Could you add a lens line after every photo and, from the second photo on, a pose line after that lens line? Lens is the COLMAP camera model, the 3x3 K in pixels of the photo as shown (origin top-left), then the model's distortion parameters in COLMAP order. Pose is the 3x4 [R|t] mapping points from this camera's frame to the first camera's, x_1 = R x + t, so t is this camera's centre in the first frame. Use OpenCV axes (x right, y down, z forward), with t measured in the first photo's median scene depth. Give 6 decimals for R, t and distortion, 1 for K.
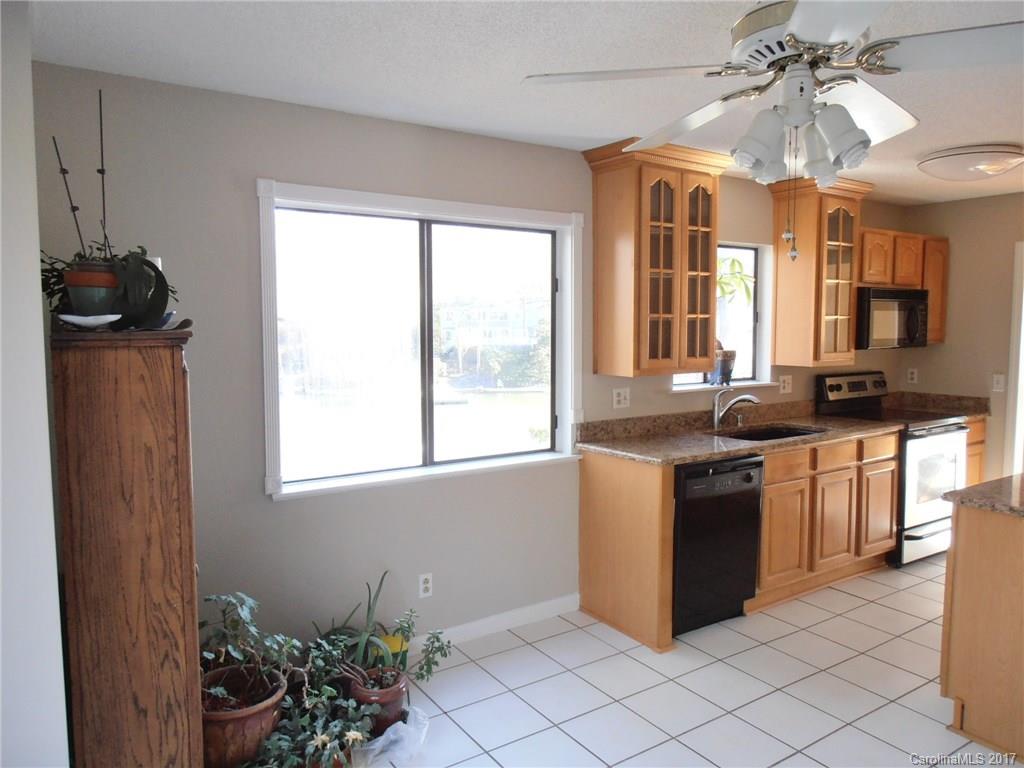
lens RADIAL K [[722.3, 0, 509.3], [0, 722.3, 382.5], [0, 0, 1]] dist [-0.001357, -0.004085]
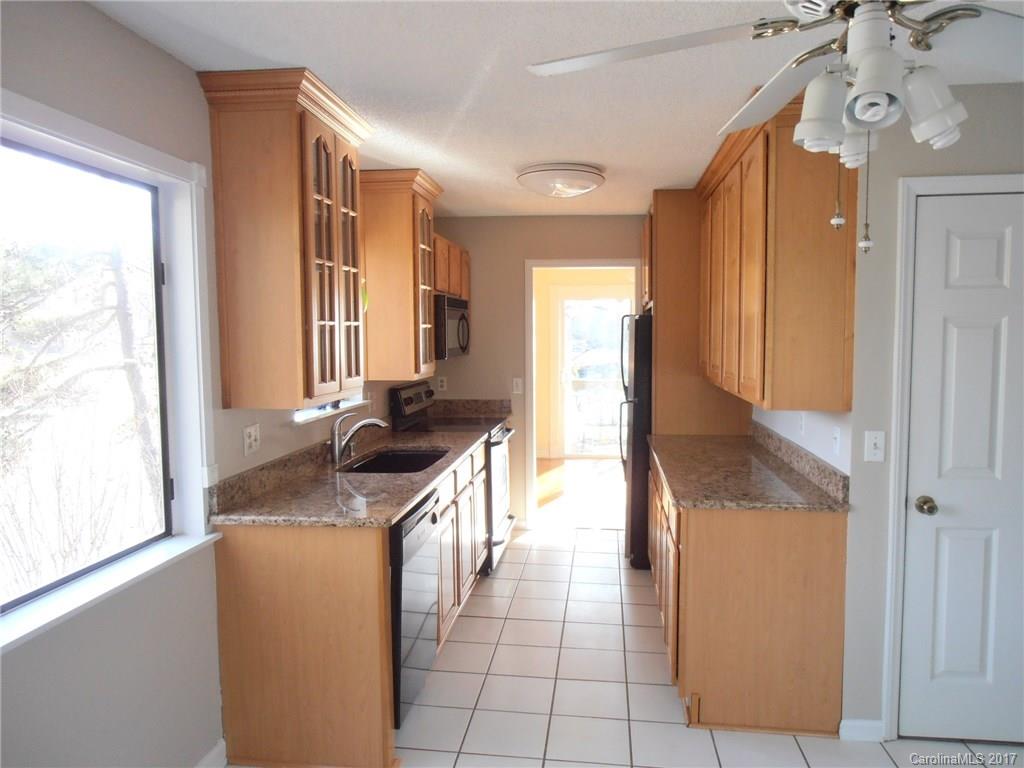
lens RADIAL K [[722.3, 0, 514.2], [0, 722.3, 384.5], [0, 0, 1]] dist [-0.001357, -0.004085]
pose [[0.653482, -0.057710, 0.754739, -0.205845], [0.066050, 0.997634, 0.019094, -0.028457], [-0.754055, 0.037373, 0.655748, 0.340738]]
